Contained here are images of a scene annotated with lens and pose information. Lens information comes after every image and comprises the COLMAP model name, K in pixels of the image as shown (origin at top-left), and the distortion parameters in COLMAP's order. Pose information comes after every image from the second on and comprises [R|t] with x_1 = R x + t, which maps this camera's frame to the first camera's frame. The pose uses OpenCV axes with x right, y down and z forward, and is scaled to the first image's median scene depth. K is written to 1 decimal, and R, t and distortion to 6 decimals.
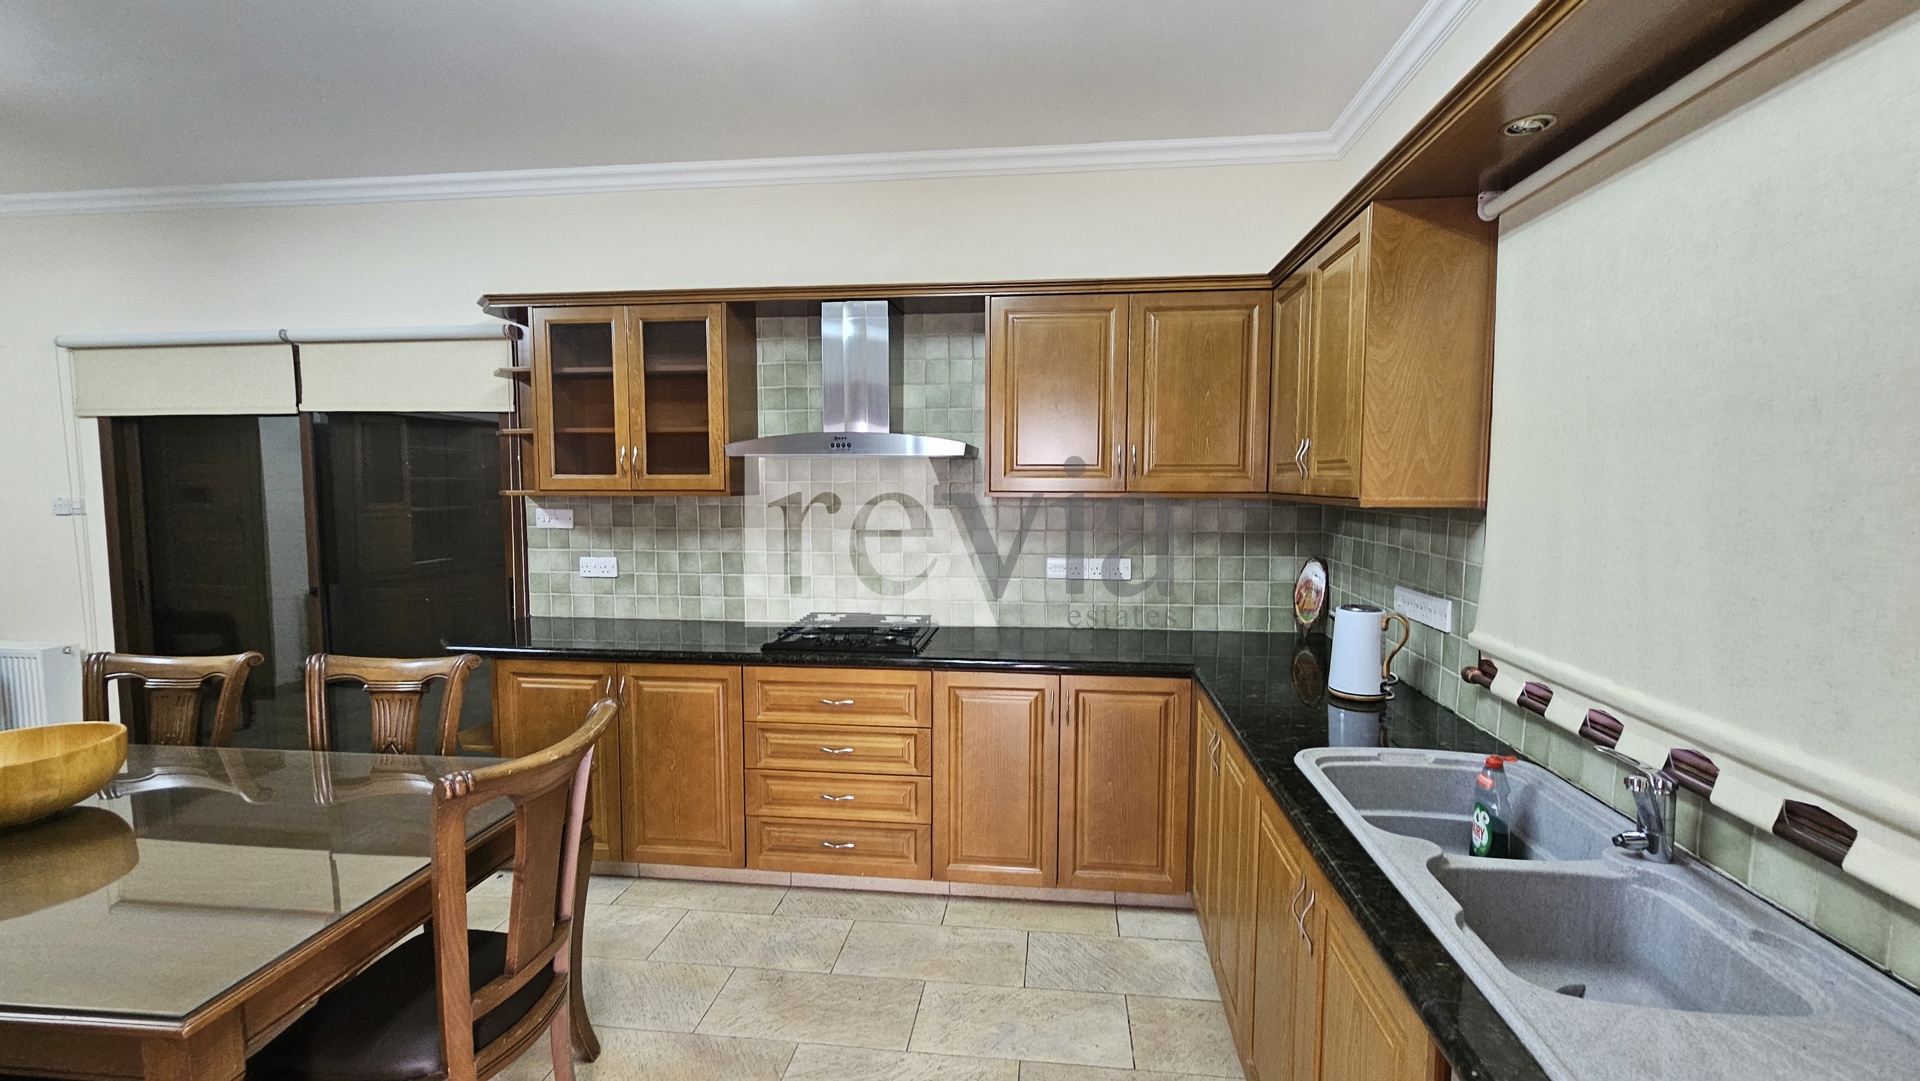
lens RADIAL K [[785.9, 0, 968.8], [0, 785.9, 540.1], [0, 0, 1]] dist [0.001171, 0.000567]
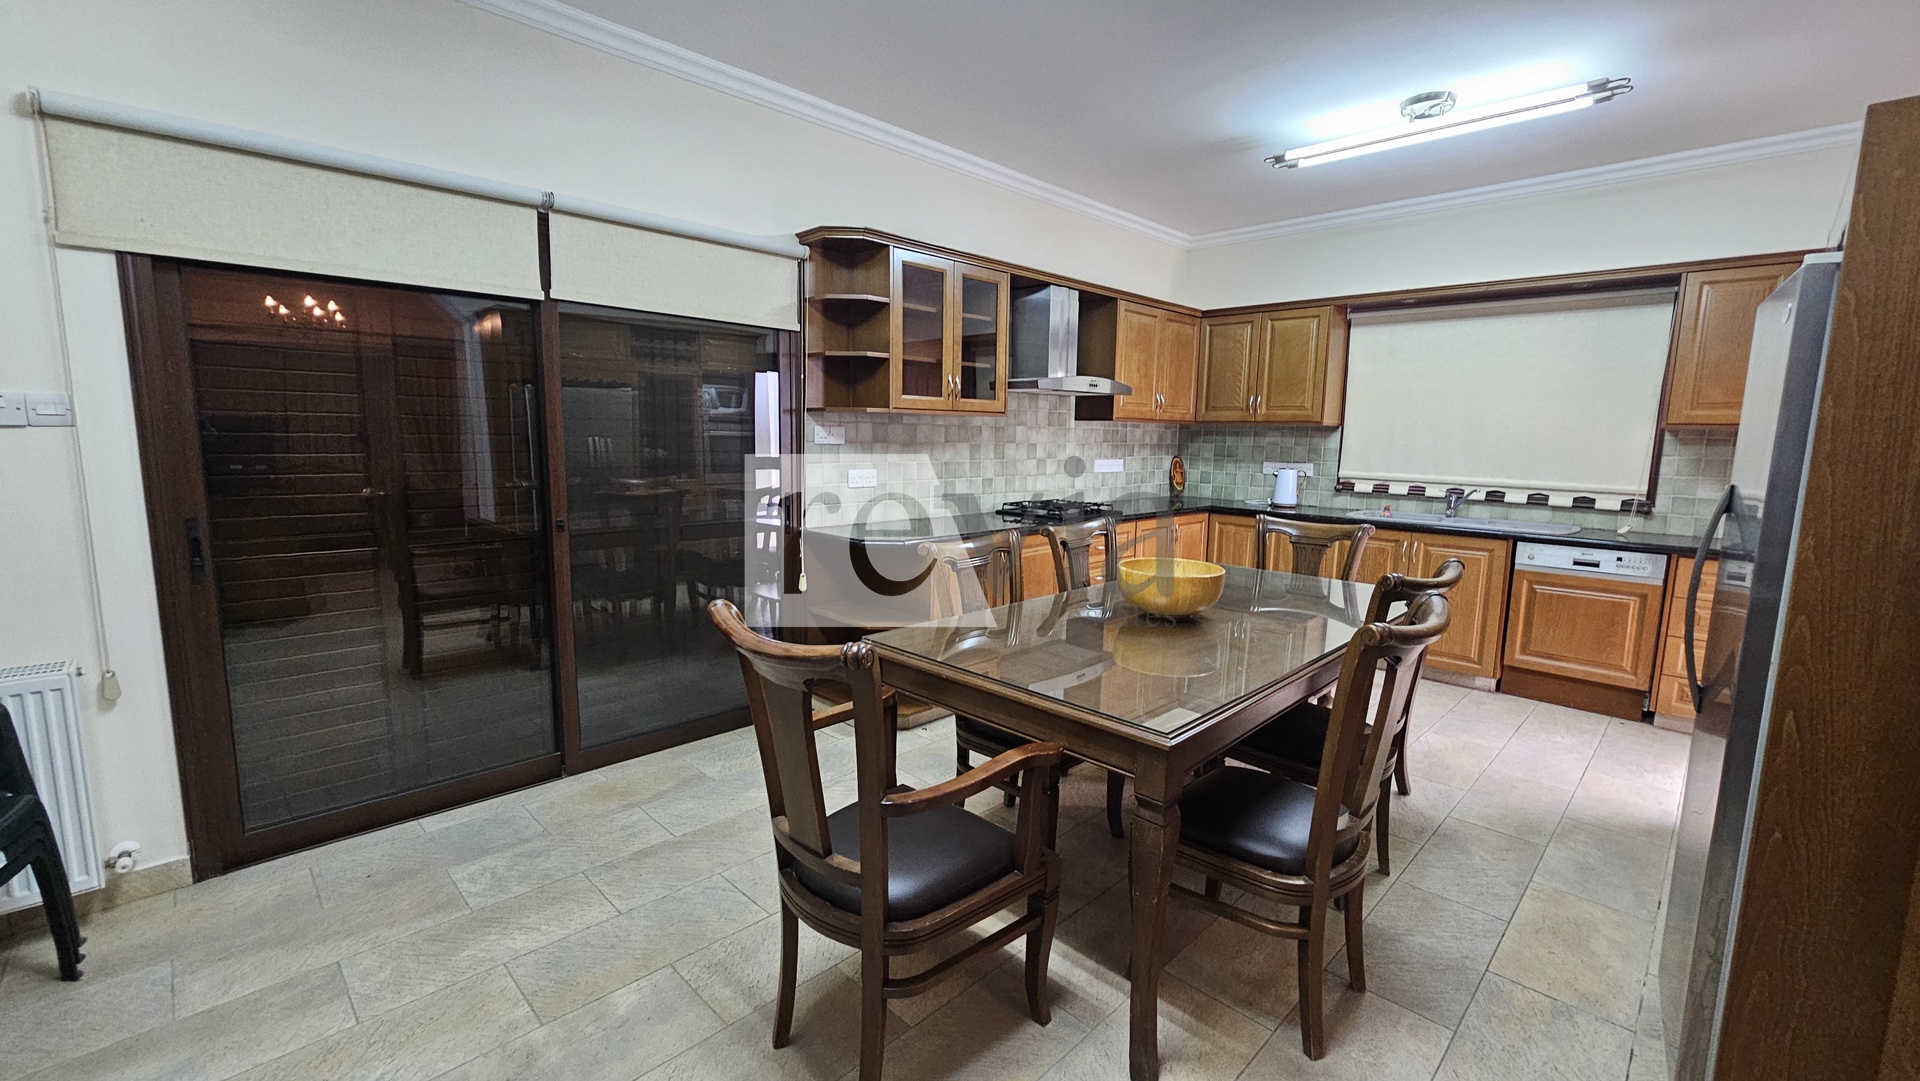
lens RADIAL K [[785.9, 0, 958.1], [0, 785.9, 532.7], [0, 0, 1]] dist [0.001171, 0.000567]
pose [[0.620887, -0.092345, 0.778442, -1.286131], [0.042801, 0.995549, 0.083961, 0.023227], [-0.782731, -0.018812, 0.622076, 0.187547]]
